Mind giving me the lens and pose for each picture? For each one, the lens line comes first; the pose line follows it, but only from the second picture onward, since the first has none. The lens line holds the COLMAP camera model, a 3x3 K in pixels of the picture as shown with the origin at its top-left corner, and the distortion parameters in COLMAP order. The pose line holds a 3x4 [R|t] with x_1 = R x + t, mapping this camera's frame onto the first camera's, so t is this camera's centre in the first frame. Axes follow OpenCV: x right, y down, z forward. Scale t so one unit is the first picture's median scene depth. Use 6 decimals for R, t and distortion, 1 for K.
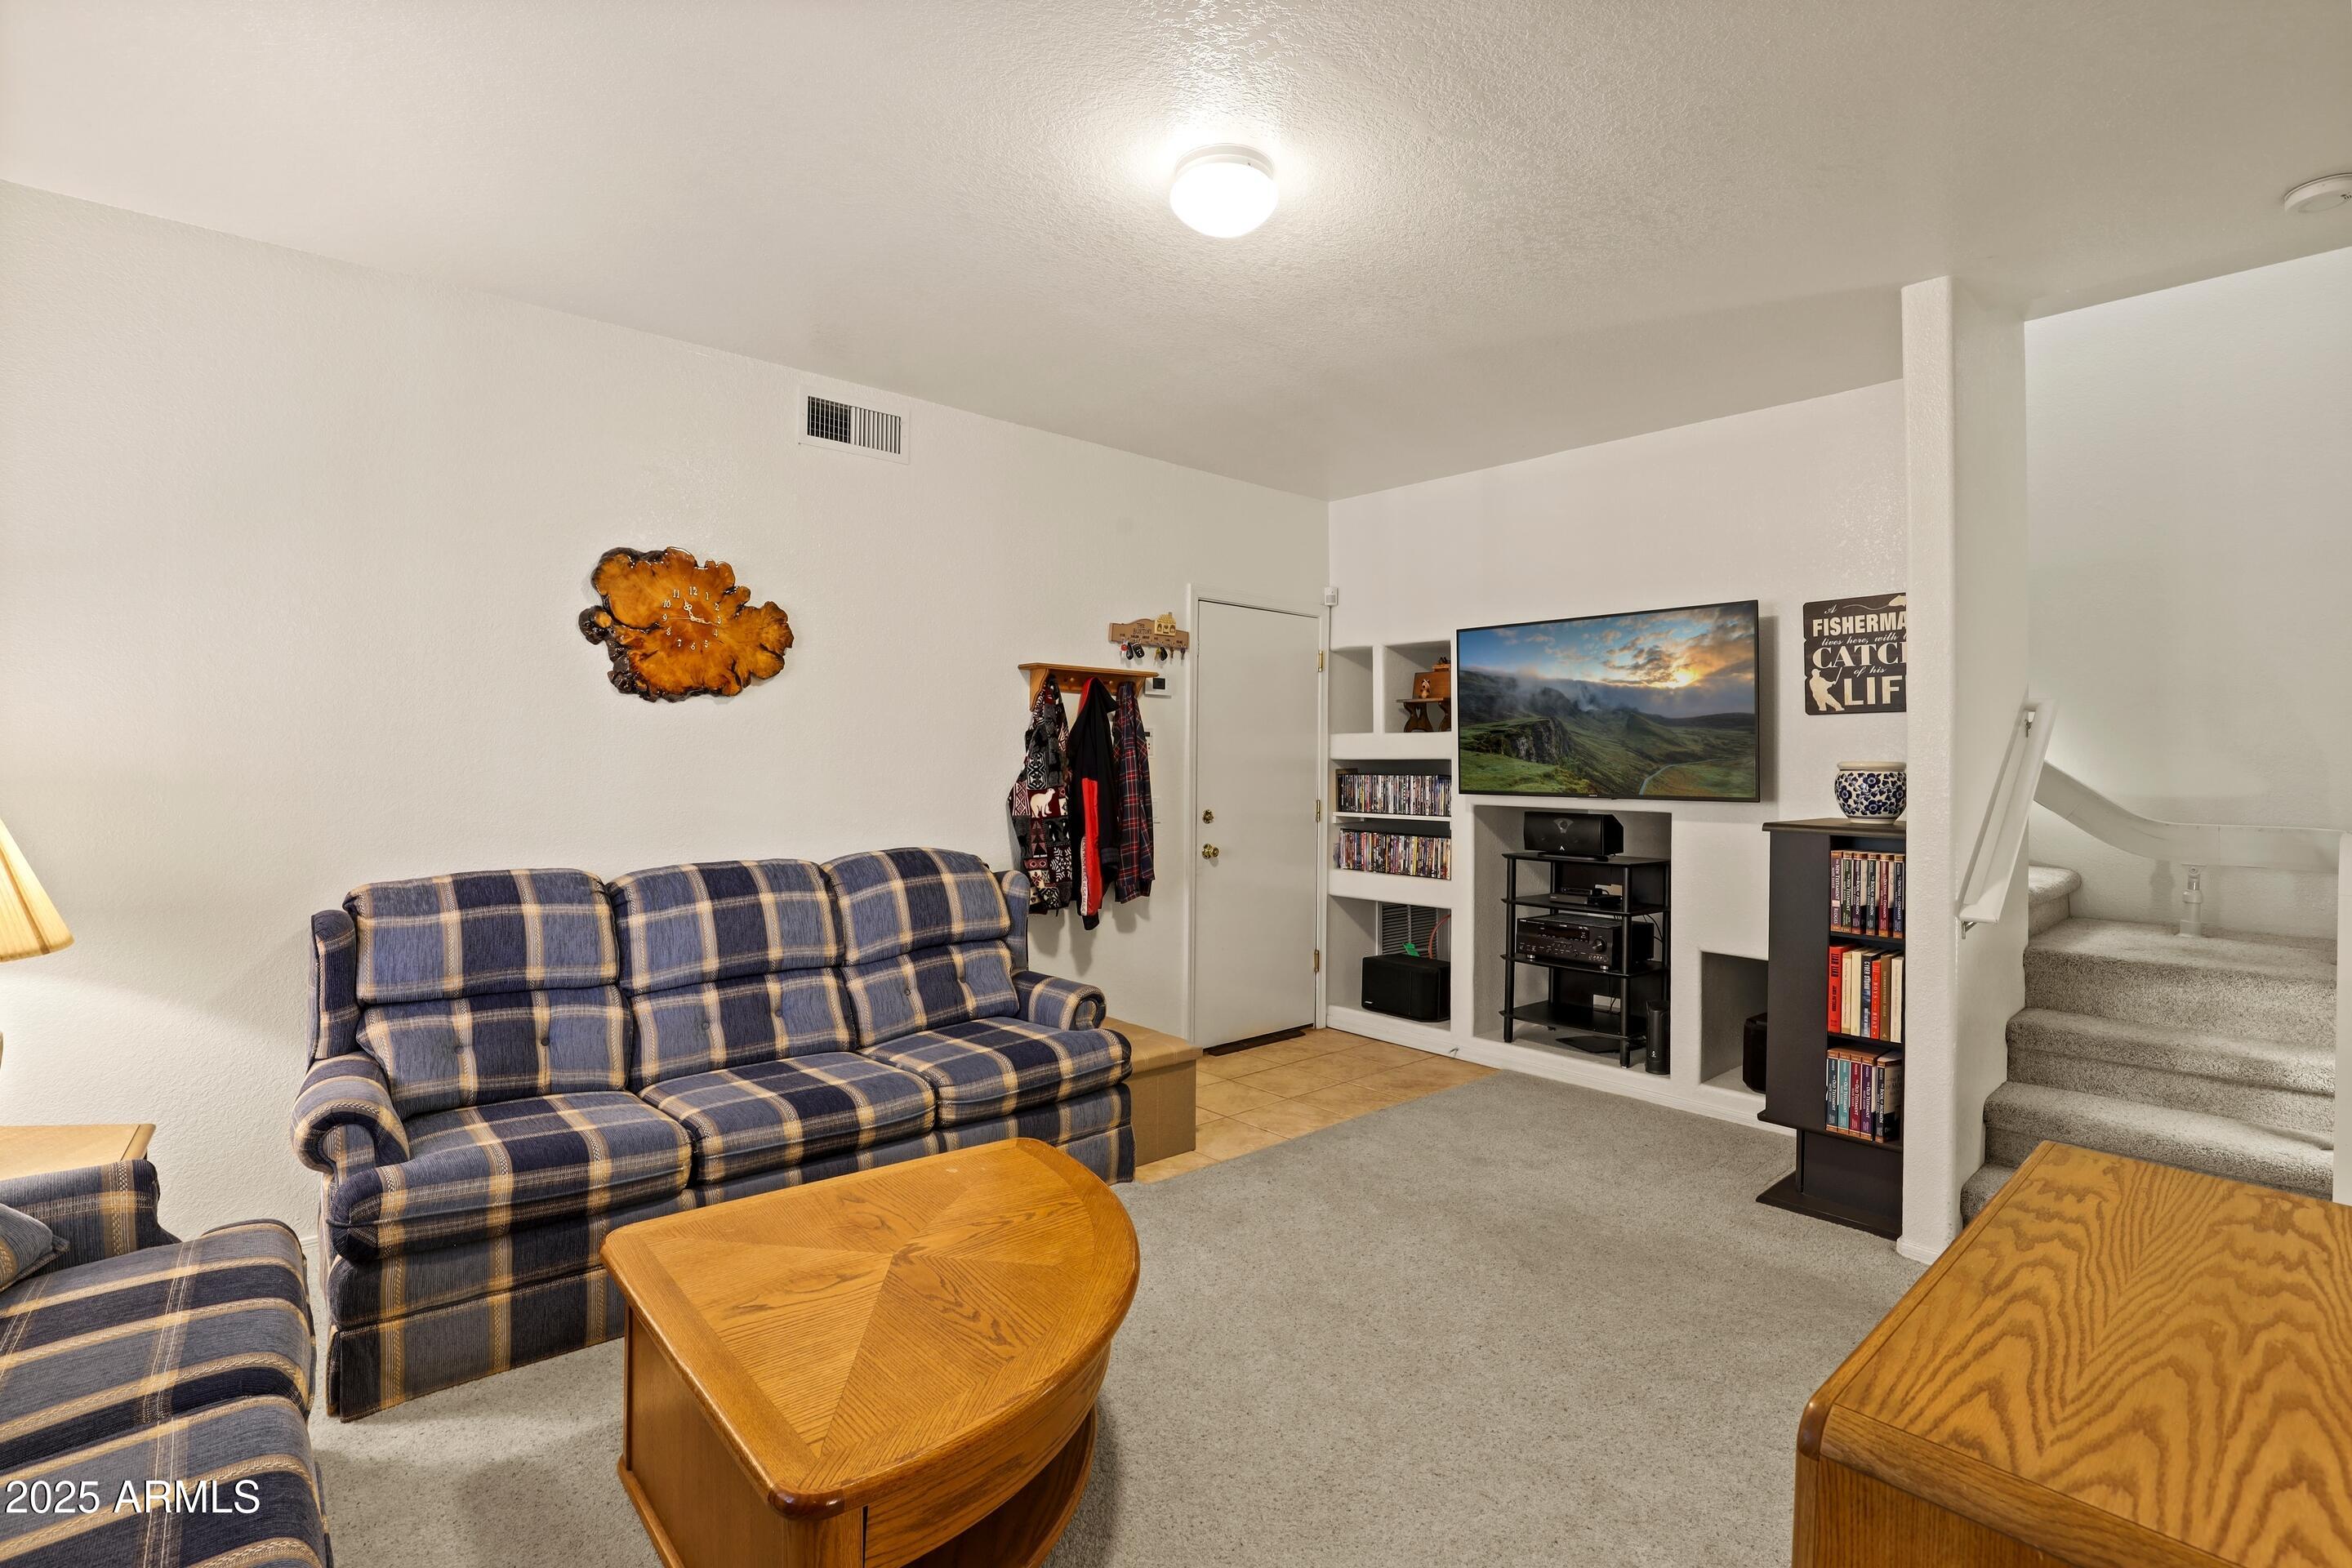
lens RADIAL K [[1102.0, 0, 1185.4], [0, 1102.0, 817.6], [0, 0, 1]] dist [-0.022147, 0.000402]
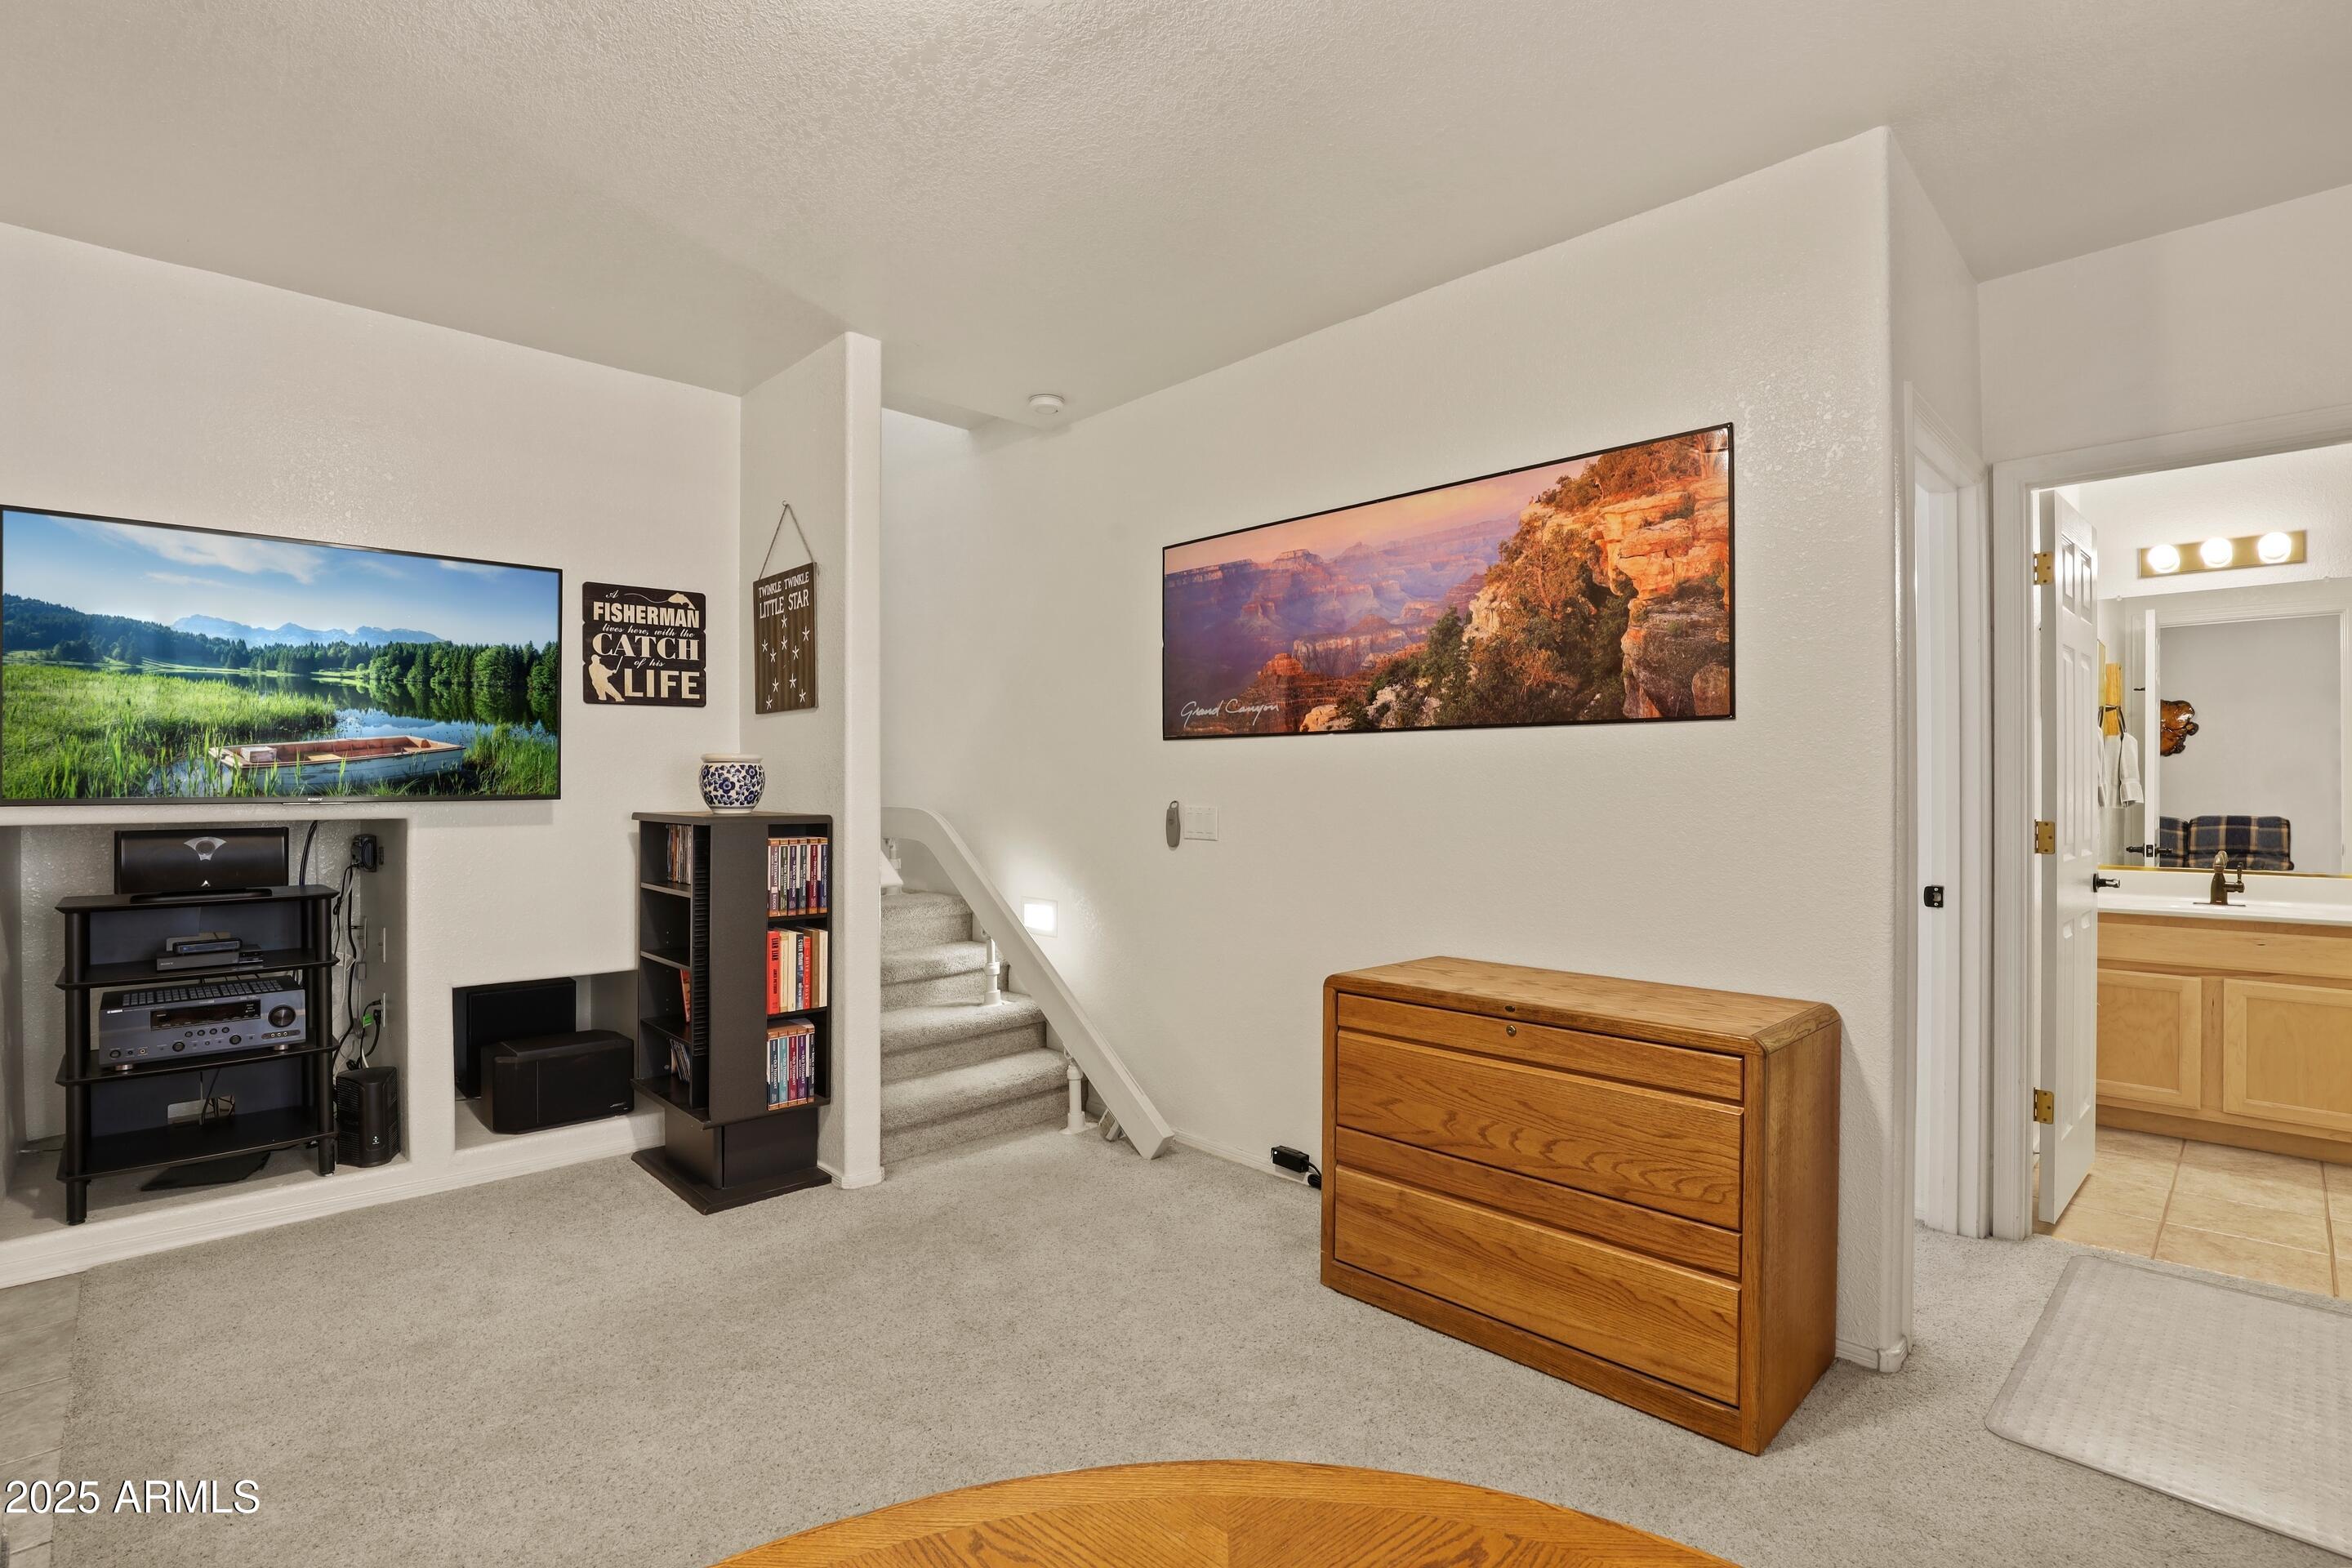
lens RADIAL K [[1102.0, 0, 1185.4], [0, 1102.0, 817.6], [0, 0, 1]] dist [-0.022147, 0.000402]
pose [[-0.031112, -0.043634, 0.998563, -0.395065], [0.048079, 0.997825, 0.045100, -0.015601], [-0.998359, 0.049413, -0.028947, 0.551805]]
